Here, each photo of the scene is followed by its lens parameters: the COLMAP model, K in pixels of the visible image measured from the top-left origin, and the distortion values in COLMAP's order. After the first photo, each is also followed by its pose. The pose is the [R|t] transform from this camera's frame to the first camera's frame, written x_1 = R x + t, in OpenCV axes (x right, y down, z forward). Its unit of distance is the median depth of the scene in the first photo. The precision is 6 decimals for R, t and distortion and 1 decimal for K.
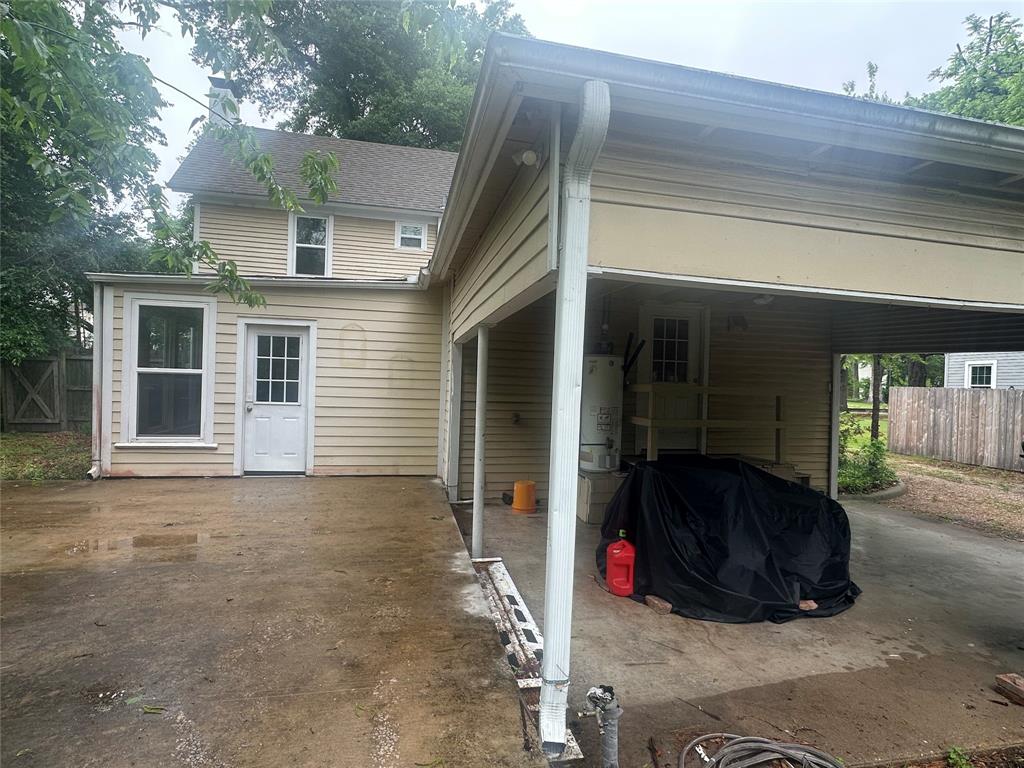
lens RADIAL K [[549.1, 0, 511.5], [0, 549.1, 383.2], [0, 0, 1]] dist [-0.001078, 0.000666]
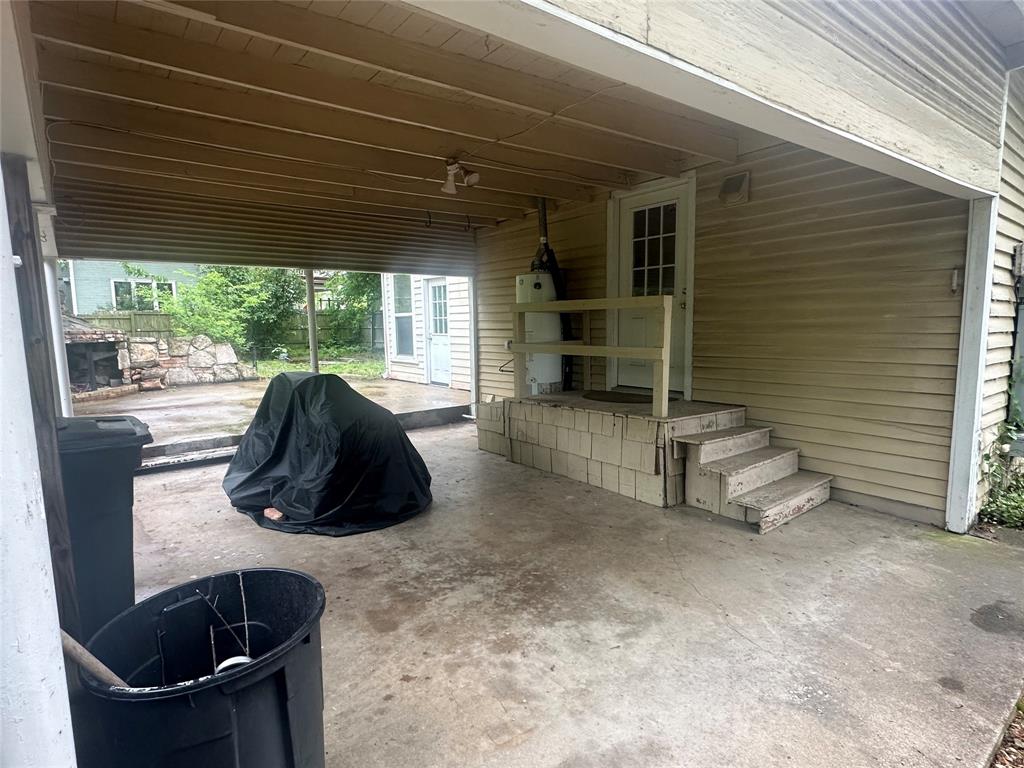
lens RADIAL K [[549.1, 0, 508.4], [0, 549.1, 388.4], [0, 0, 1]] dist [-0.001078, 0.000666]
pose [[0.443113, 0.070677, -0.893675, 0.973059], [0.026830, 0.995395, 0.092025, 0.053039], [0.896064, -0.064755, 0.439176, 0.571541]]
